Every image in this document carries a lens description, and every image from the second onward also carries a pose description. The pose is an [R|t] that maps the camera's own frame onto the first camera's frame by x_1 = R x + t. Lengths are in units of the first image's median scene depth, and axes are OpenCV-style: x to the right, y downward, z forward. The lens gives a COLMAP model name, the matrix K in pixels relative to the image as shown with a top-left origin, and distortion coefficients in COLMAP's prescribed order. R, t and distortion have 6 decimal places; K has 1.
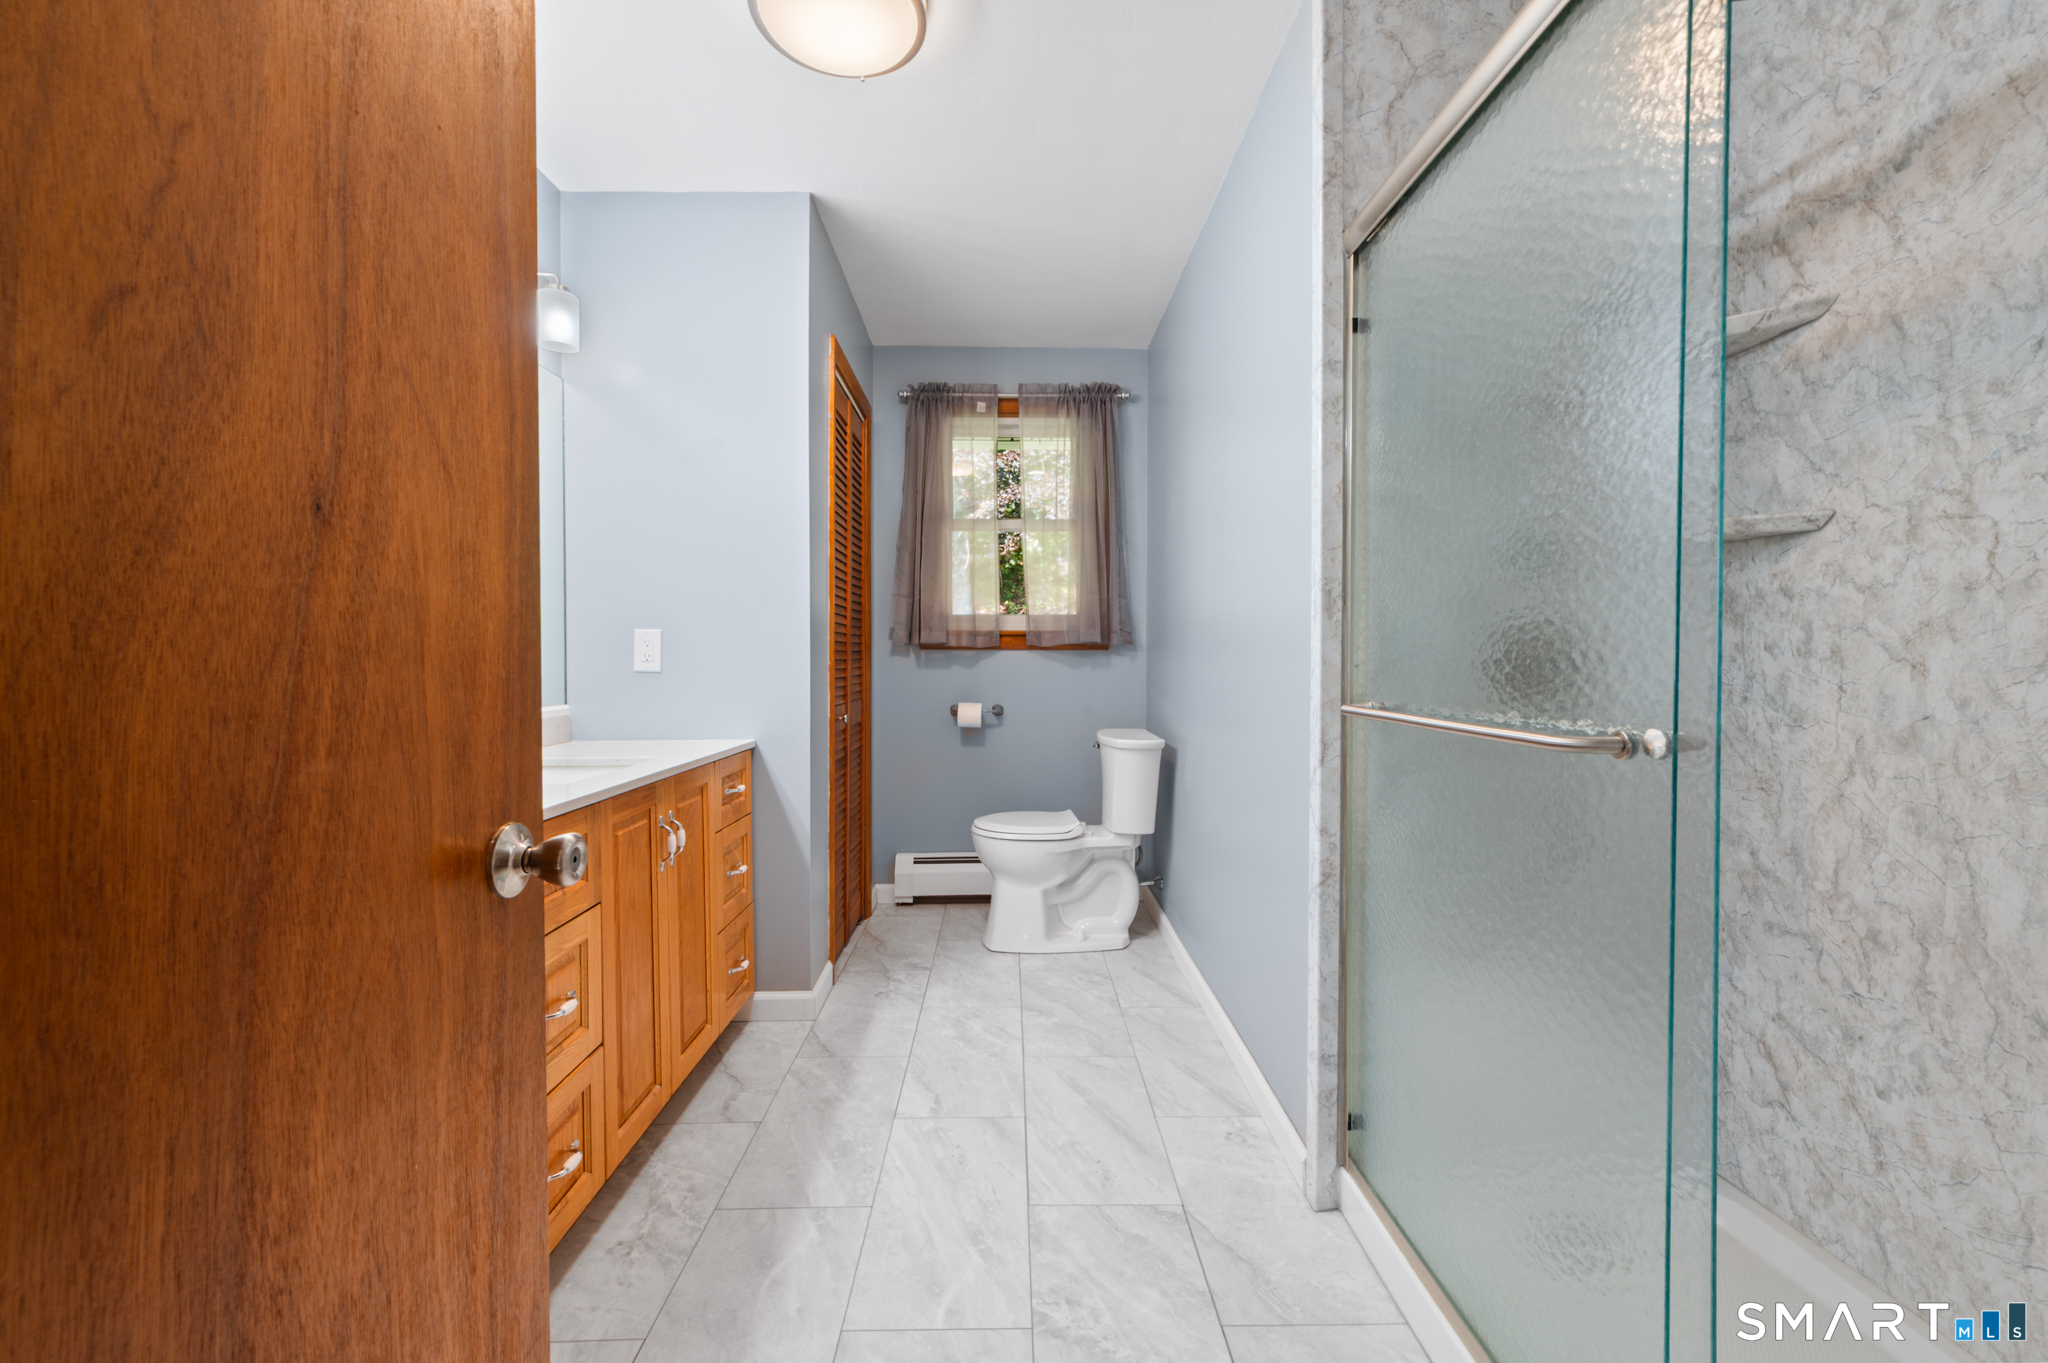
lens RADIAL K [[810.5, 0, 1036.5], [0, 810.5, 673.7], [0, 0, 1]] dist [-0.001748, -0.000061]
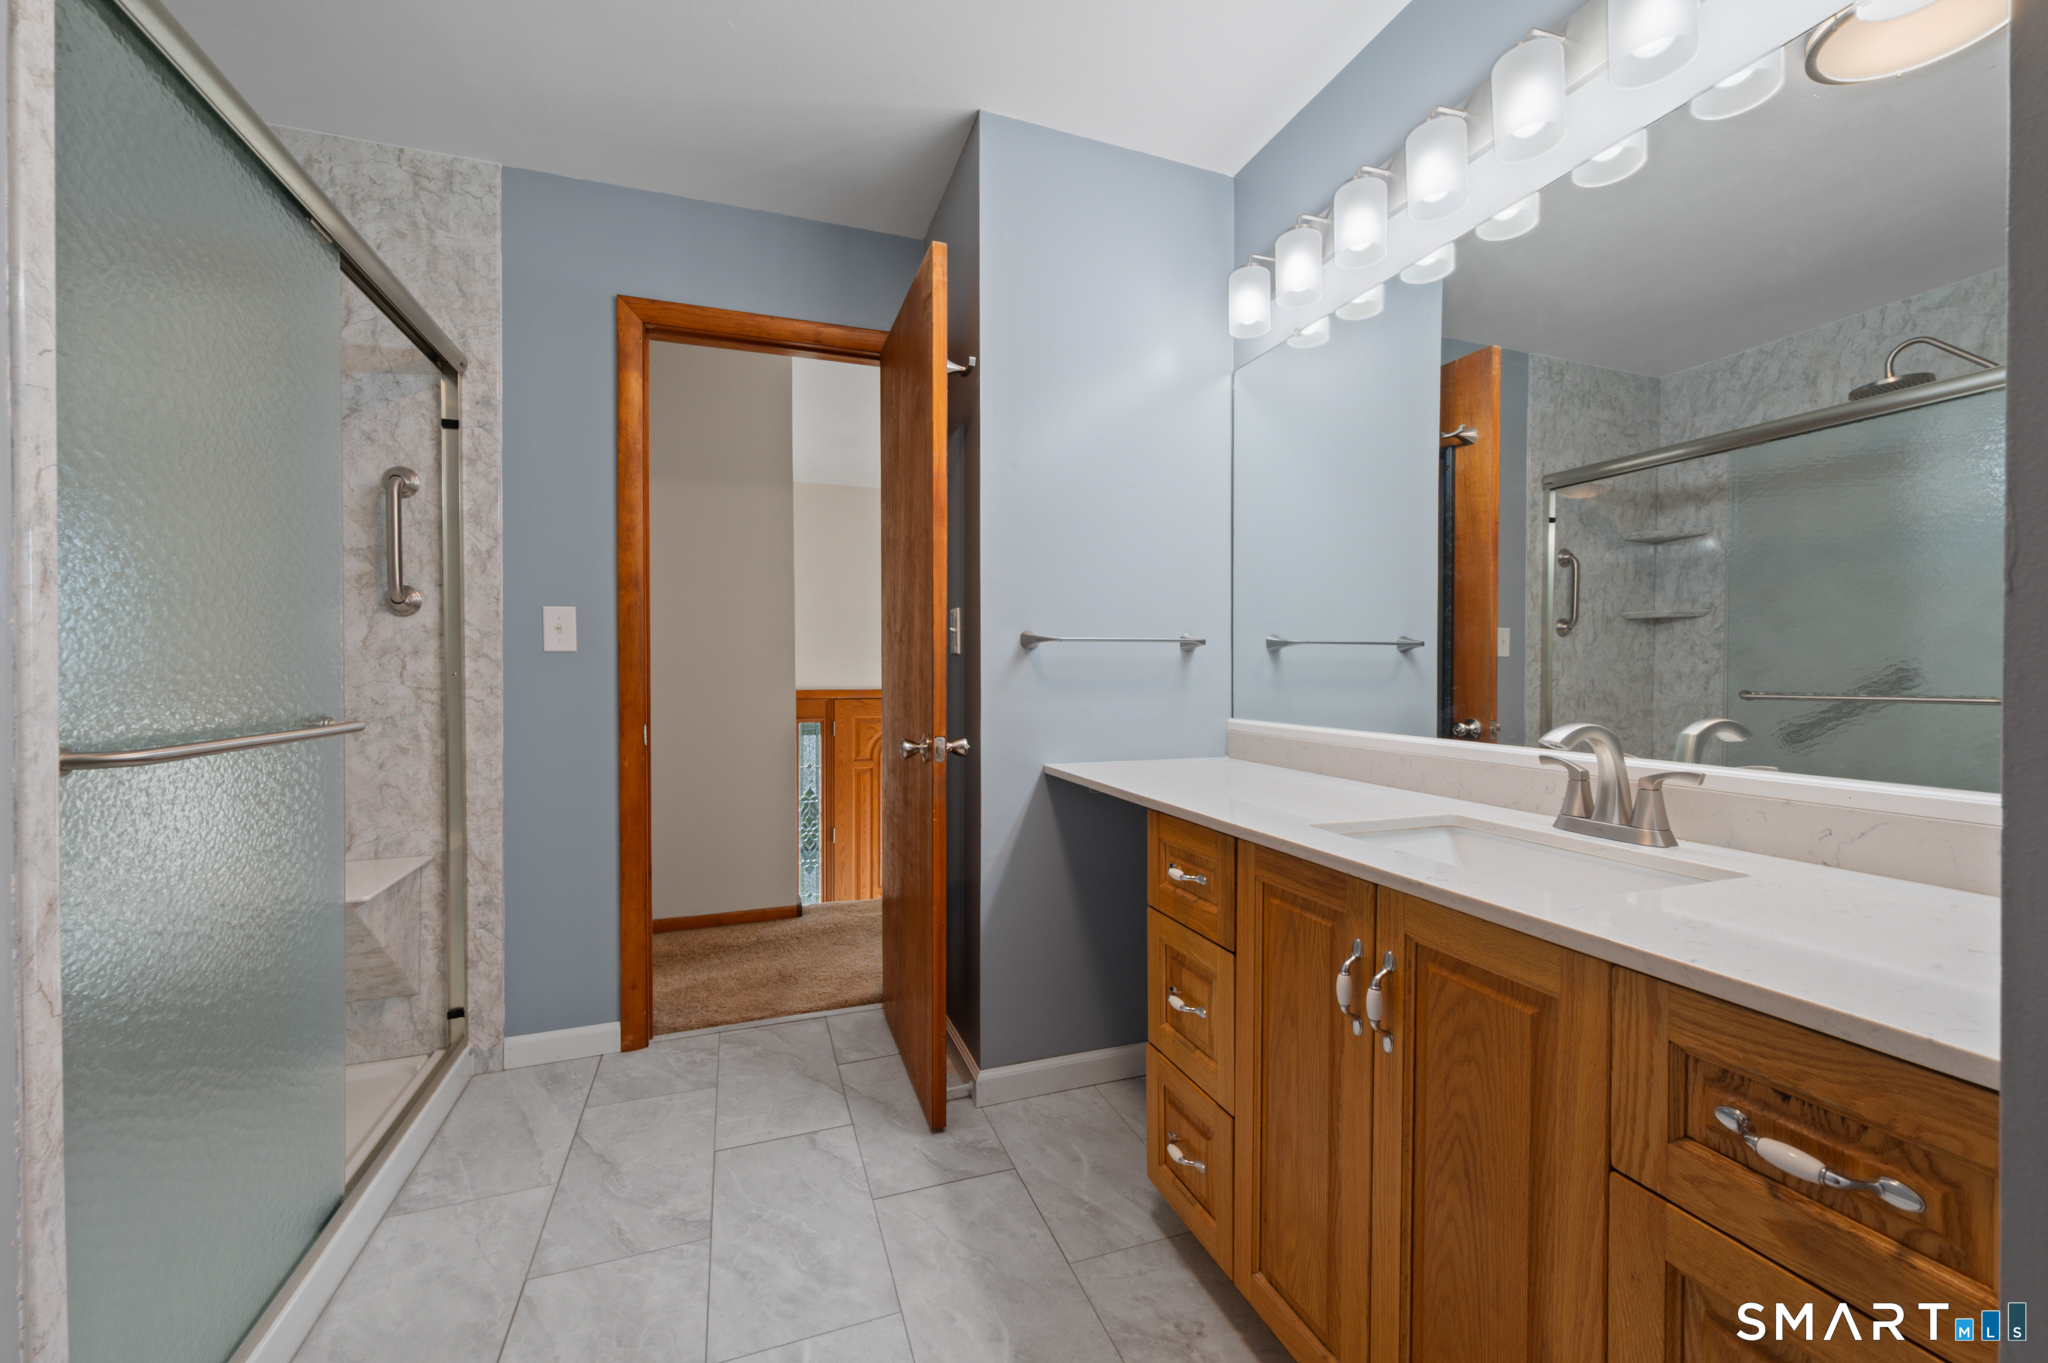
lens RADIAL K [[828.6, 0, 1036.1], [0, 828.6, 669.3], [0, 0, 1]] dist [-0.001457, -0.000334]
pose [[-0.951850, 0.005323, -0.306518, -0.033348], [-0.001144, 0.999781, 0.020914, -0.018736], [0.306562, 0.020257, -0.951635, 0.850998]]
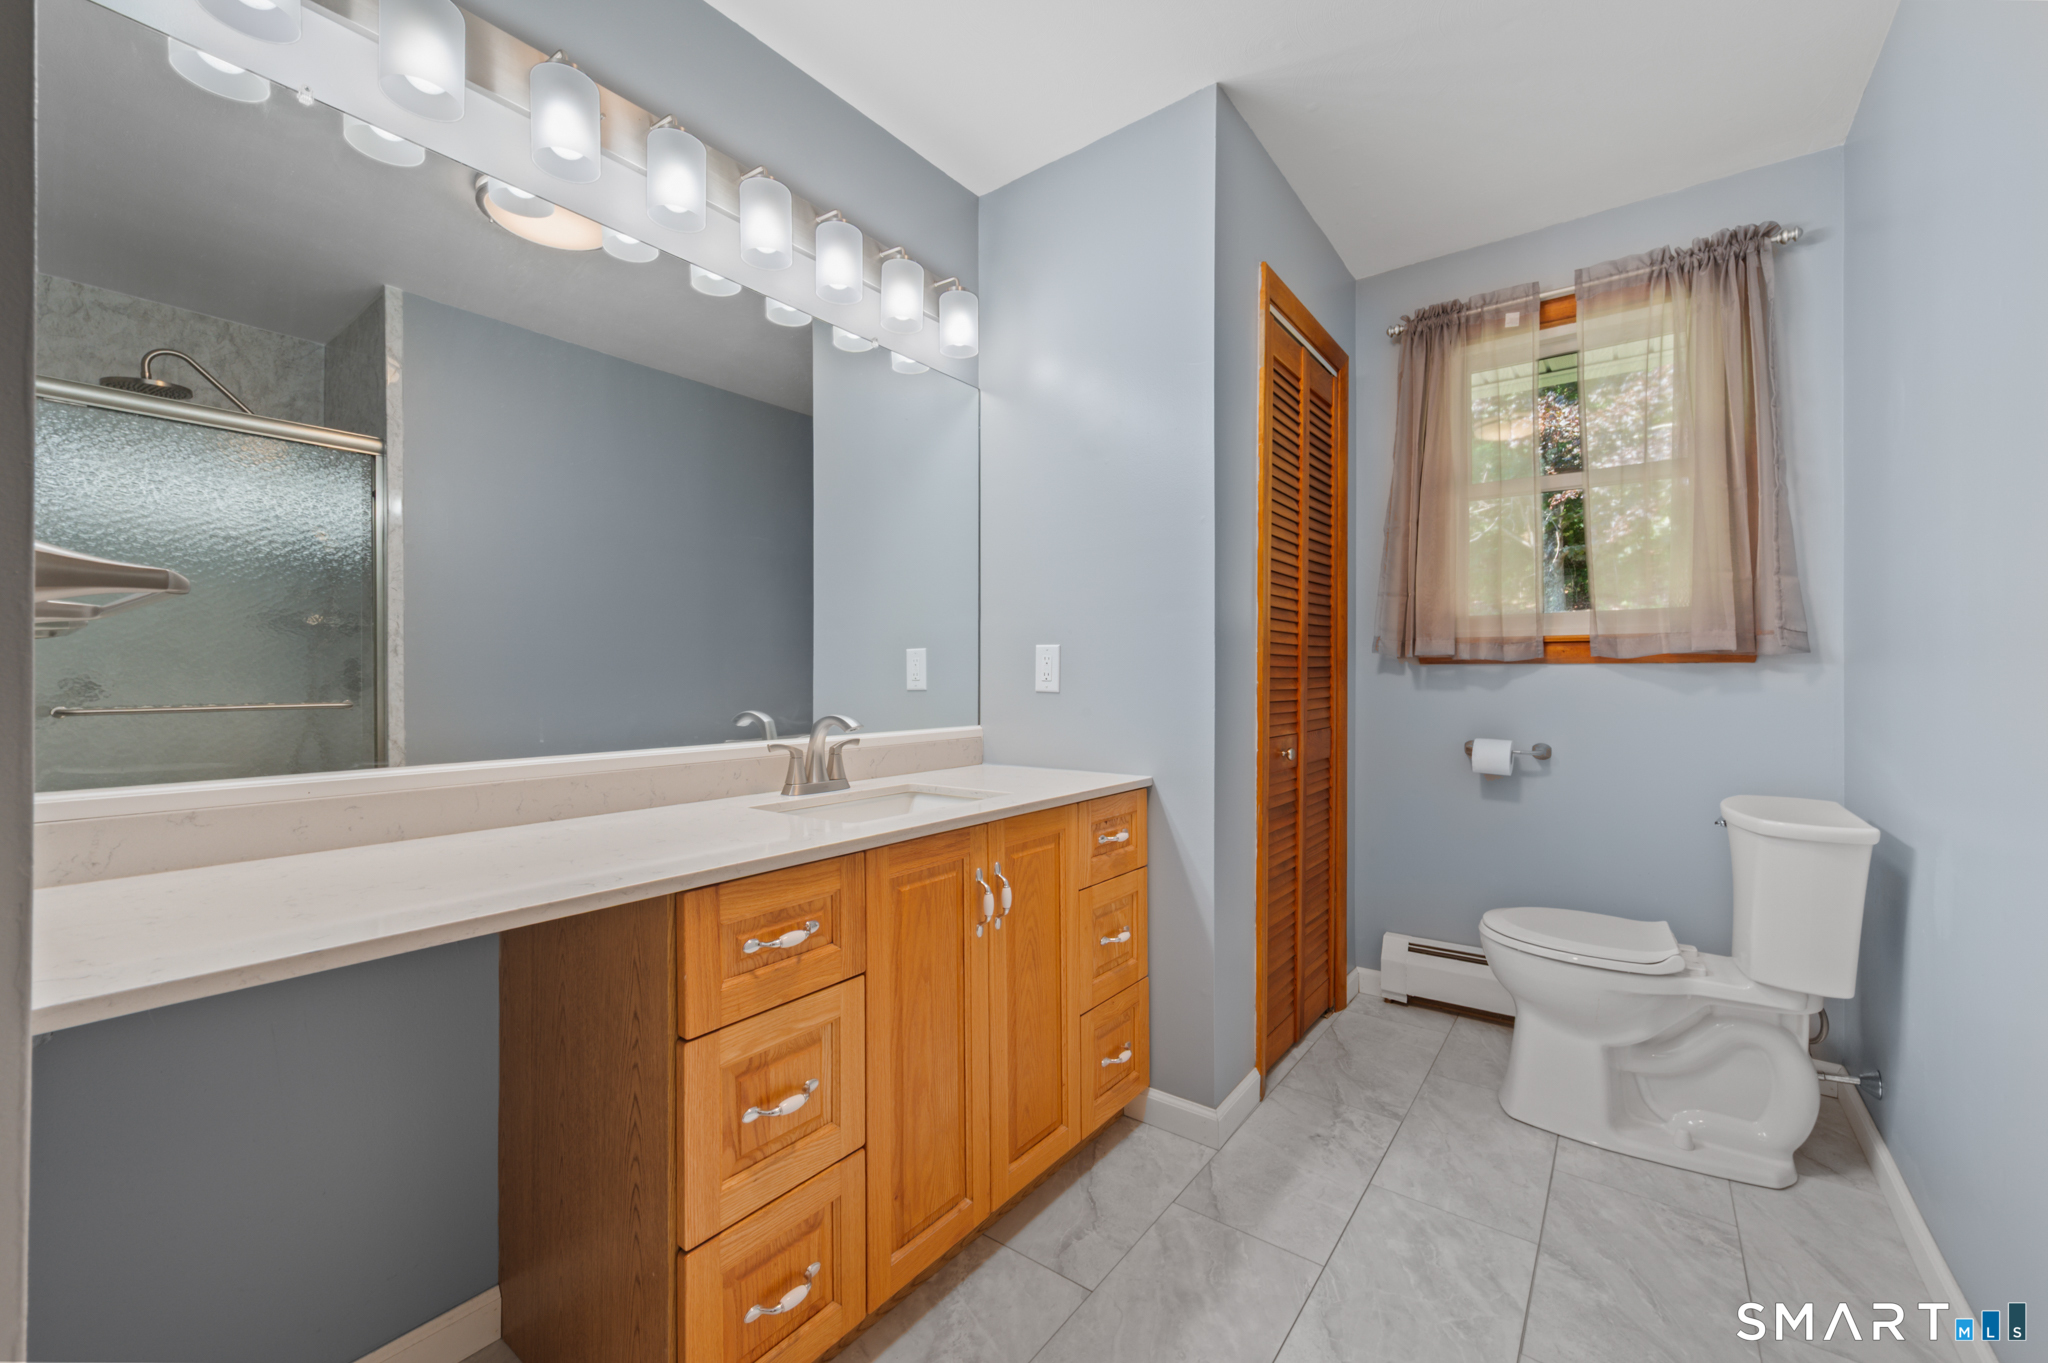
lens RADIAL K [[810.5, 0, 1036.5], [0, 810.5, 673.7], [0, 0, 1]] dist [-0.001748, -0.000061]
pose [[0.779379, -0.002134, -0.626550, 0.056257], [-0.010858, 0.999798, -0.016911, -0.005353], [0.626459, 0.019983, 0.779198, 0.221862]]
